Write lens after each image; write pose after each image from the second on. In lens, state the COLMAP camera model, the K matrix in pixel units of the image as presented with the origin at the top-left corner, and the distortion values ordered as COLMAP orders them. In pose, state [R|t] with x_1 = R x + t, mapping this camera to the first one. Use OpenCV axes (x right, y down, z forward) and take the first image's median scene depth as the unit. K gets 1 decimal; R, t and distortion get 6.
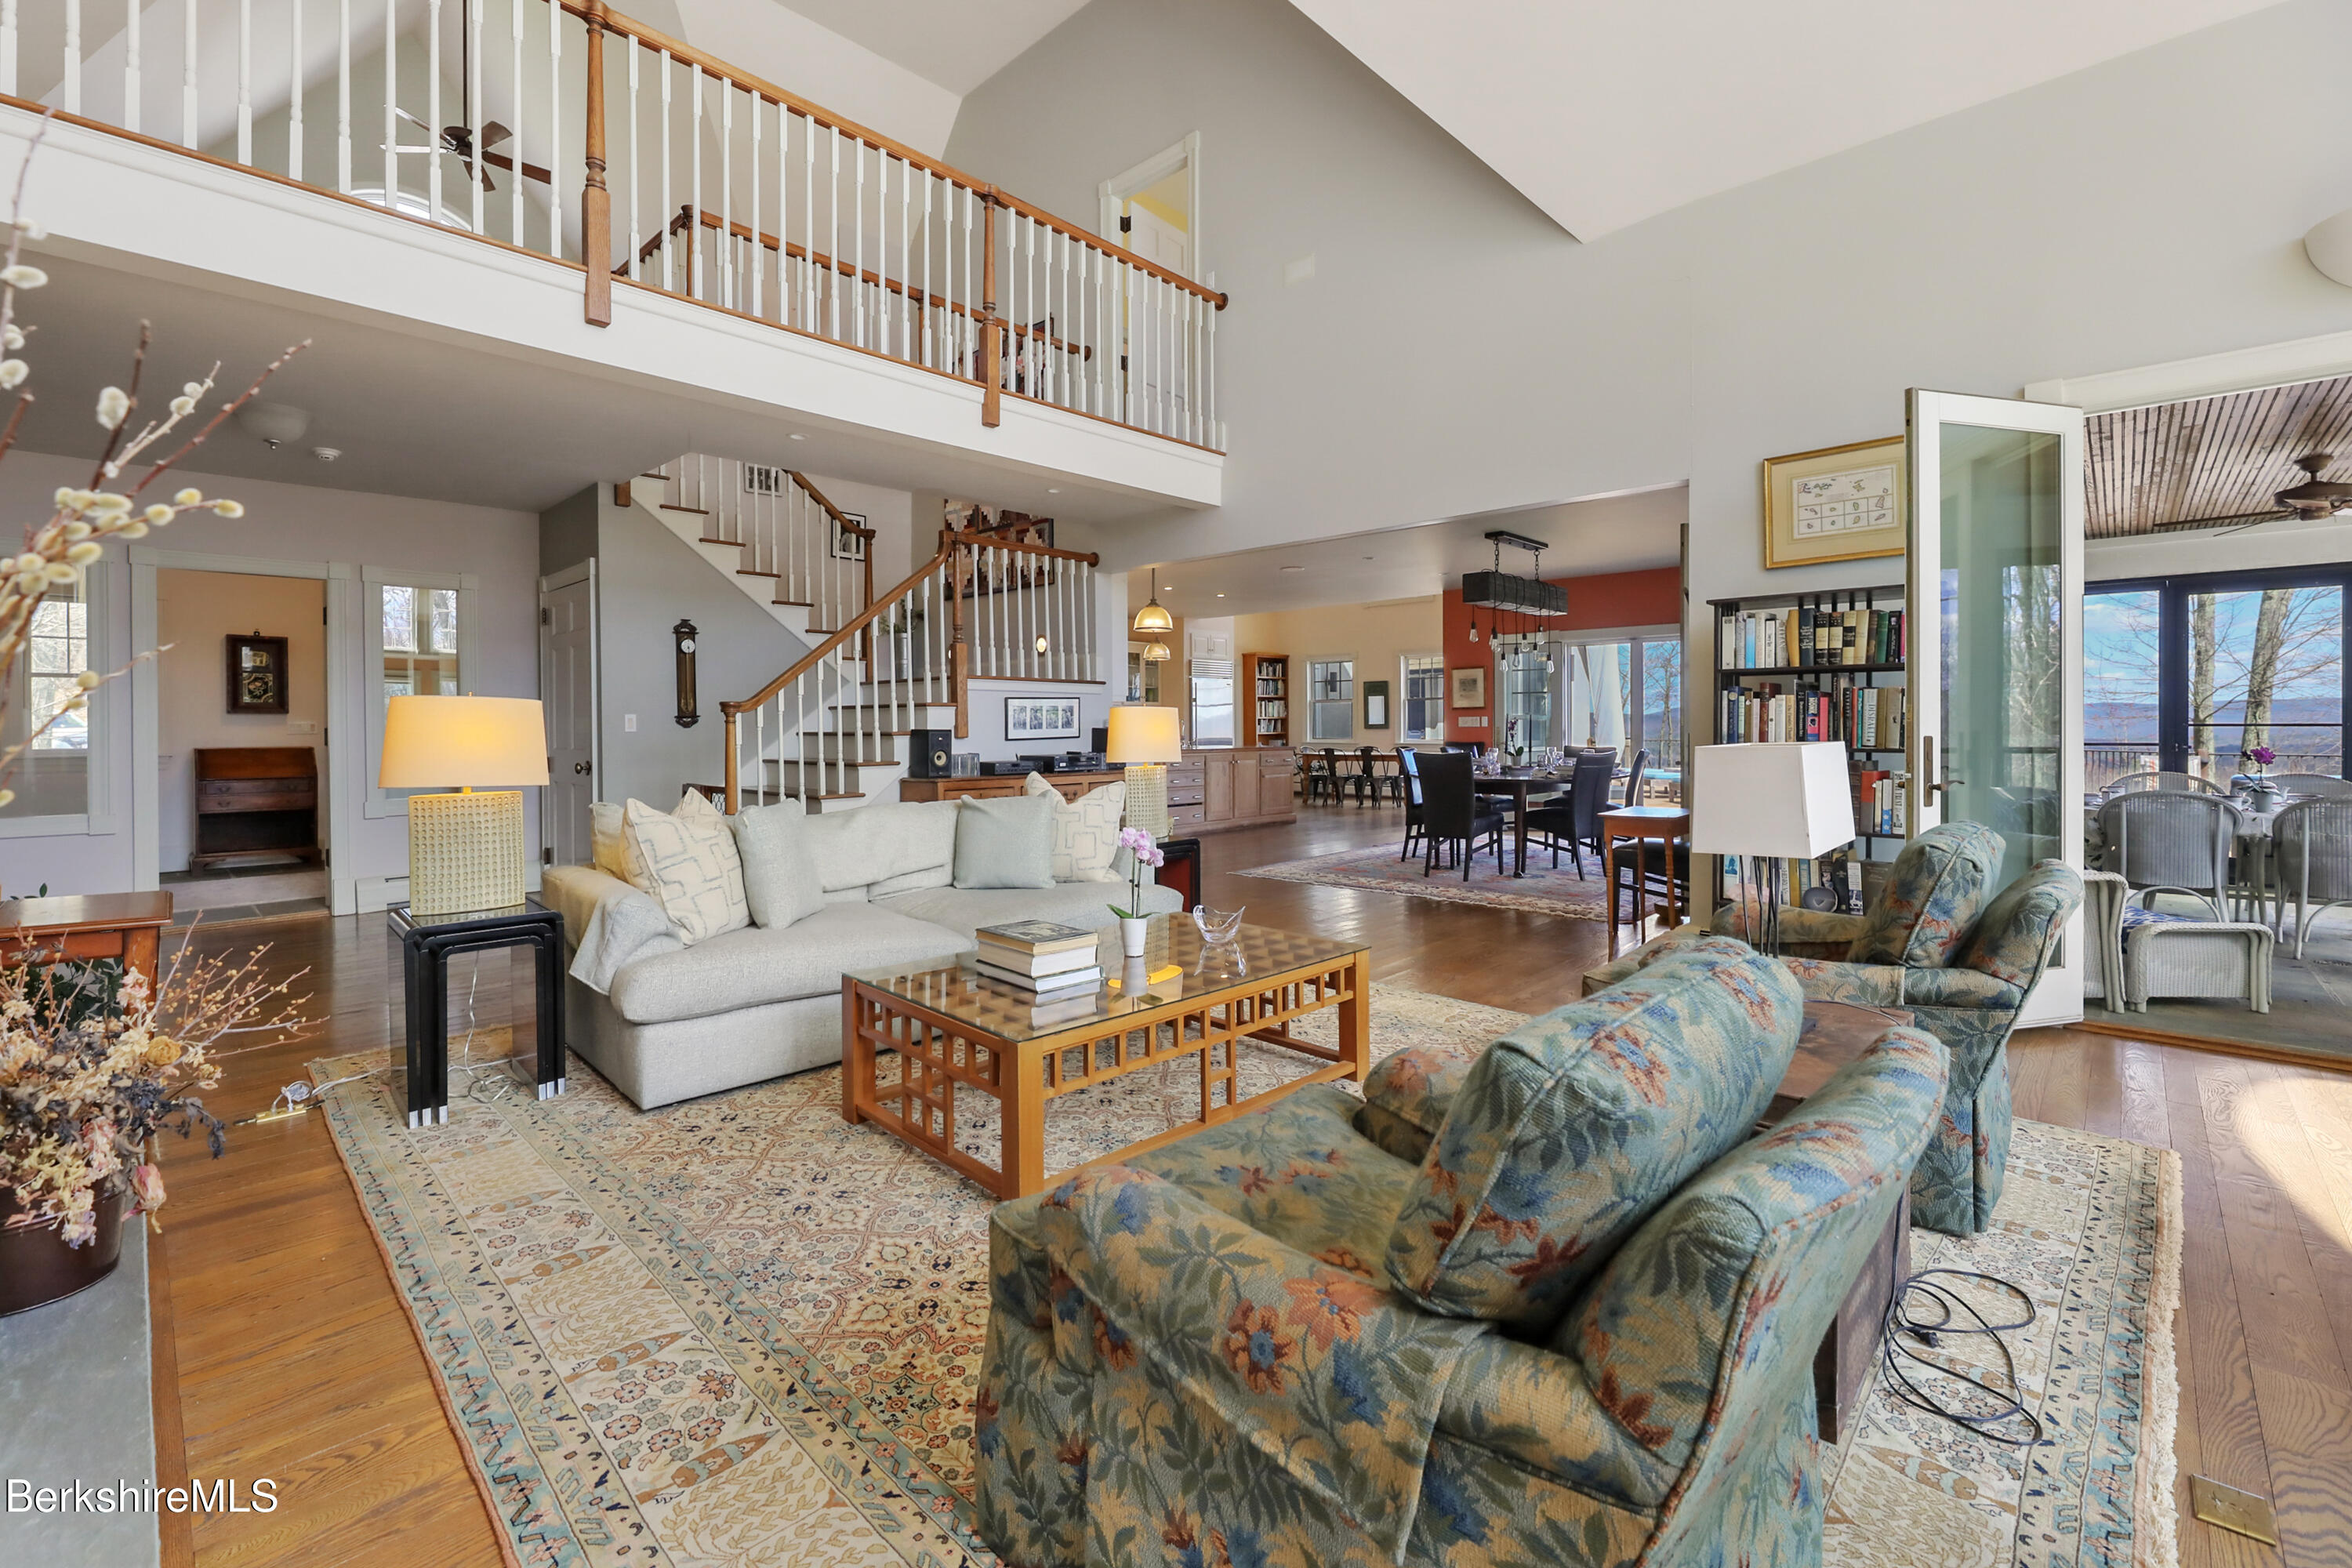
lens RADIAL K [[1000.7, 0, 1150.8], [0, 1000.7, 728.2], [0, 0, 1]] dist [0.014992, -0.000222]
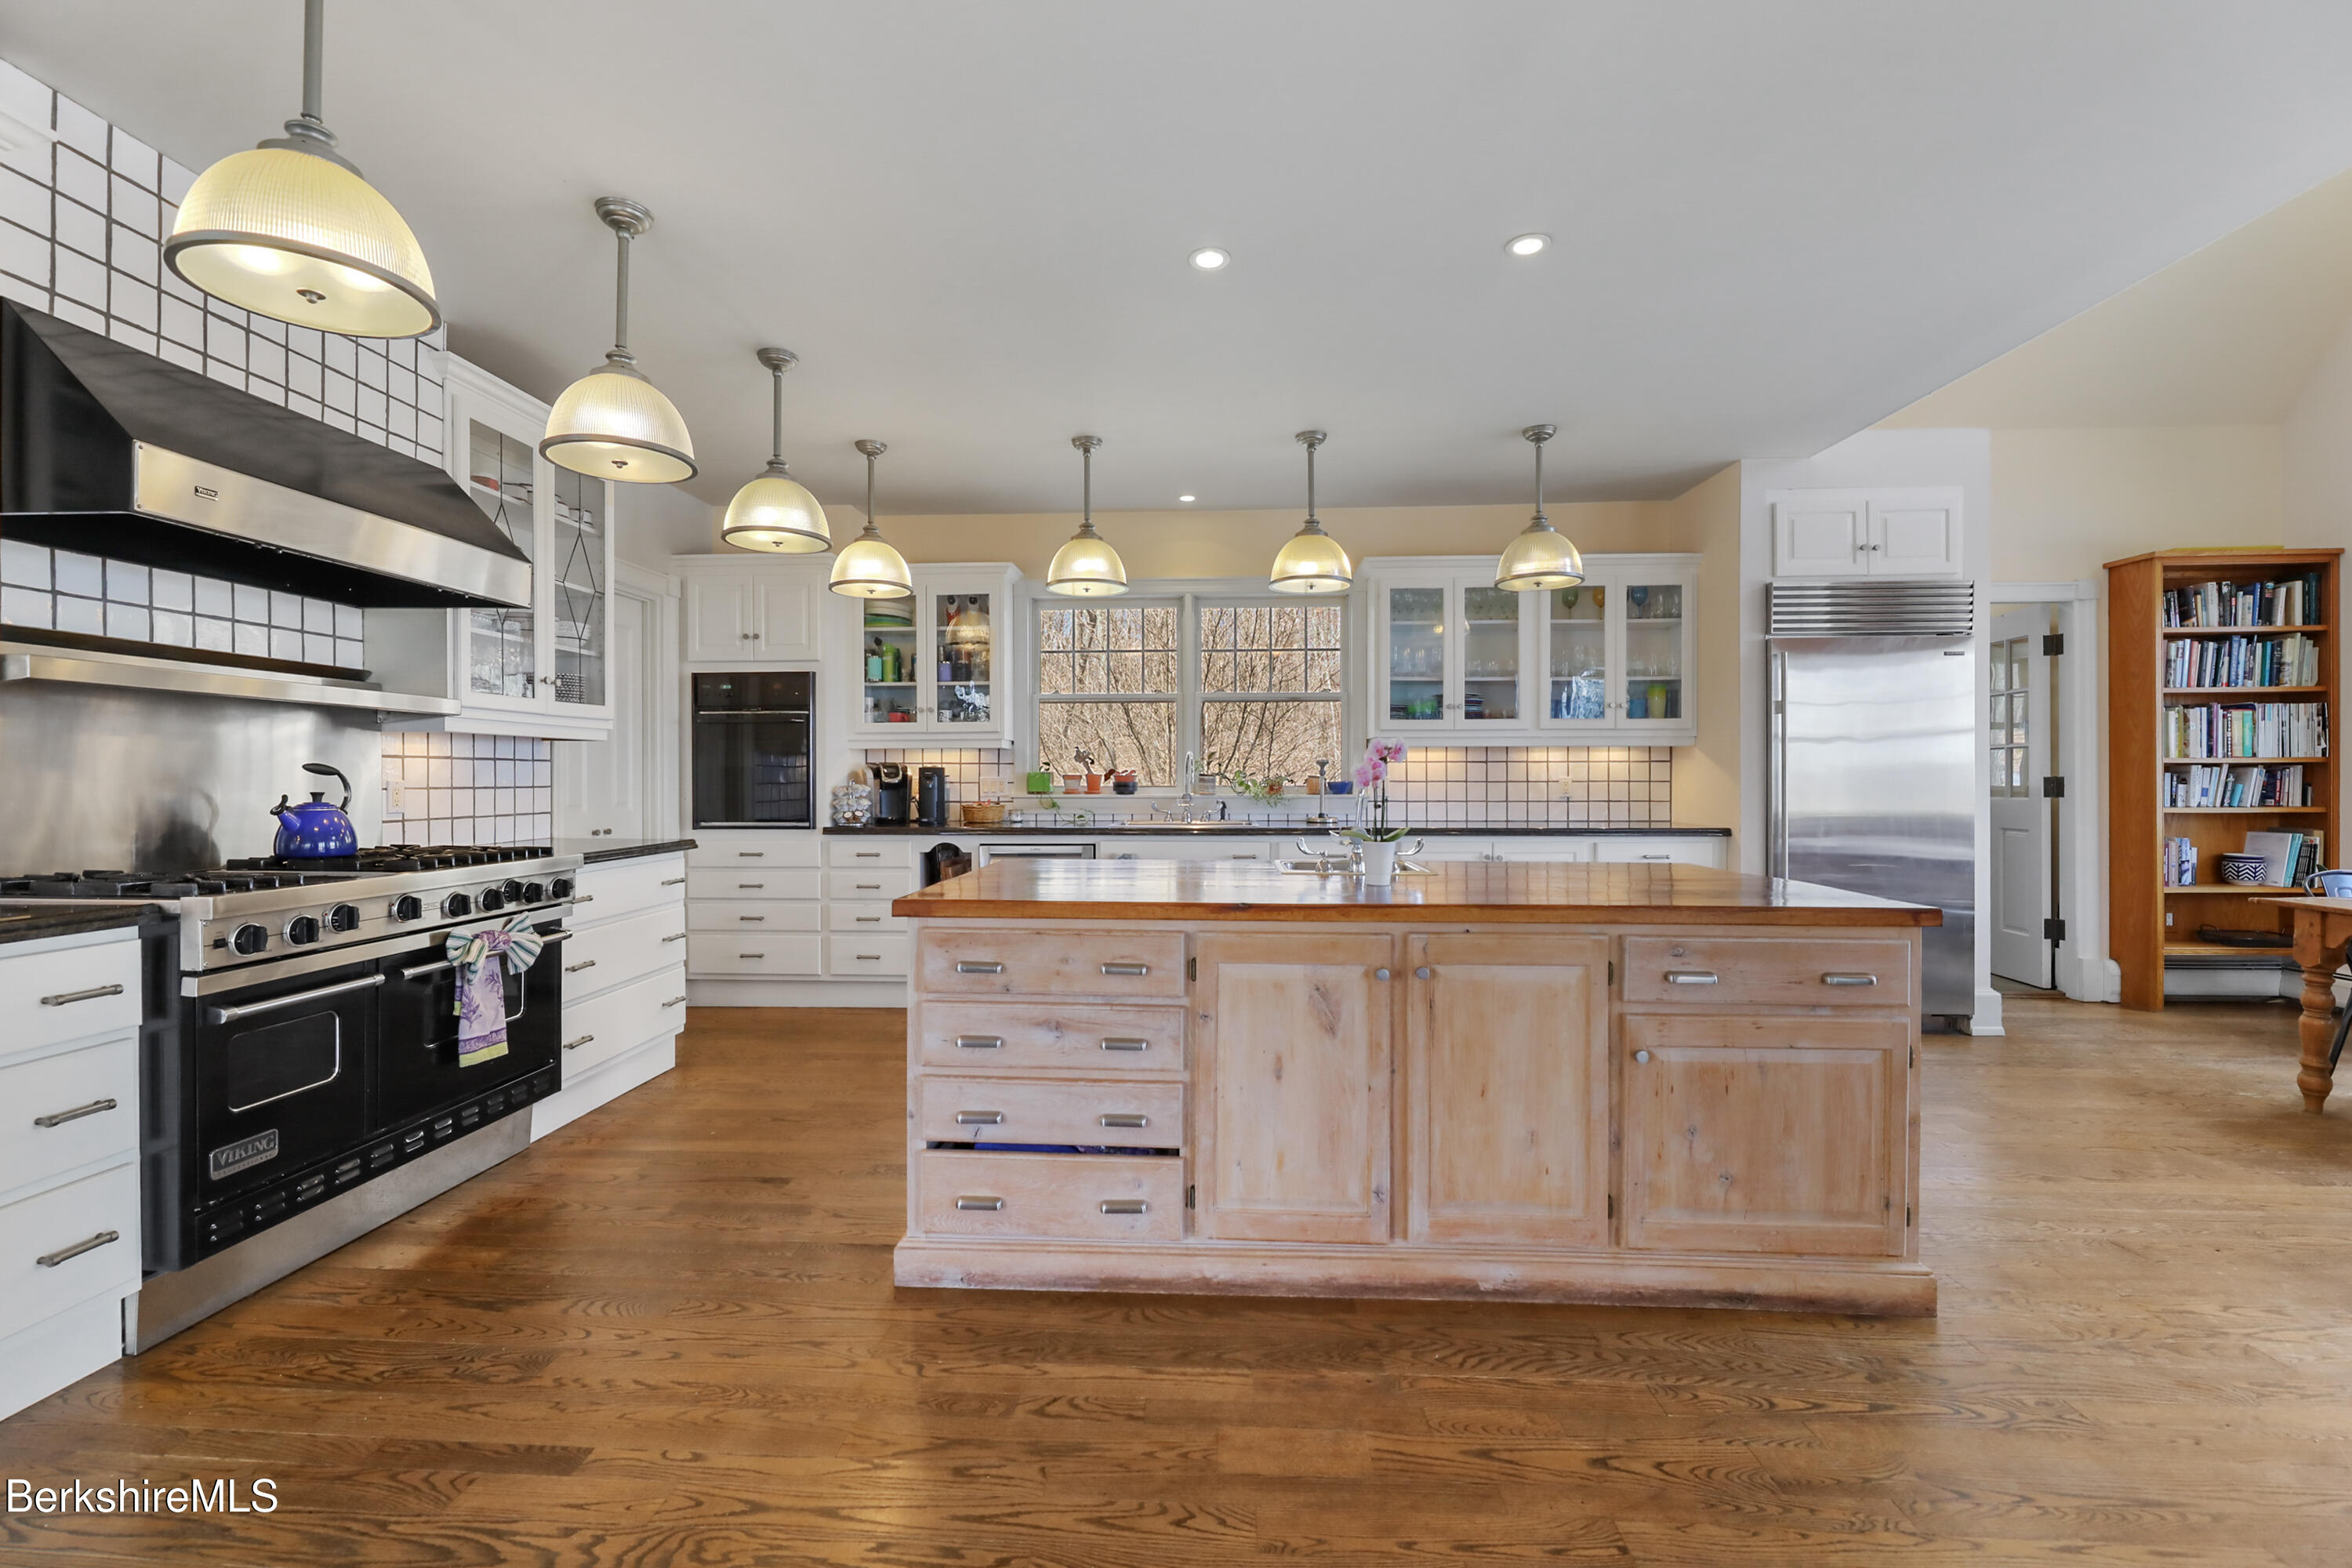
lens RADIAL K [[984.7, 0, 1167.3], [0, 984.7, 777.7], [0, 0, 1]] dist [-0.001108, -0.000976]
pose [[0.645035, 0.005306, -0.764134, 0.163154], [-0.004694, 0.999985, 0.002982, -0.005183], [0.764138, 0.001663, 0.645050, 0.656166]]
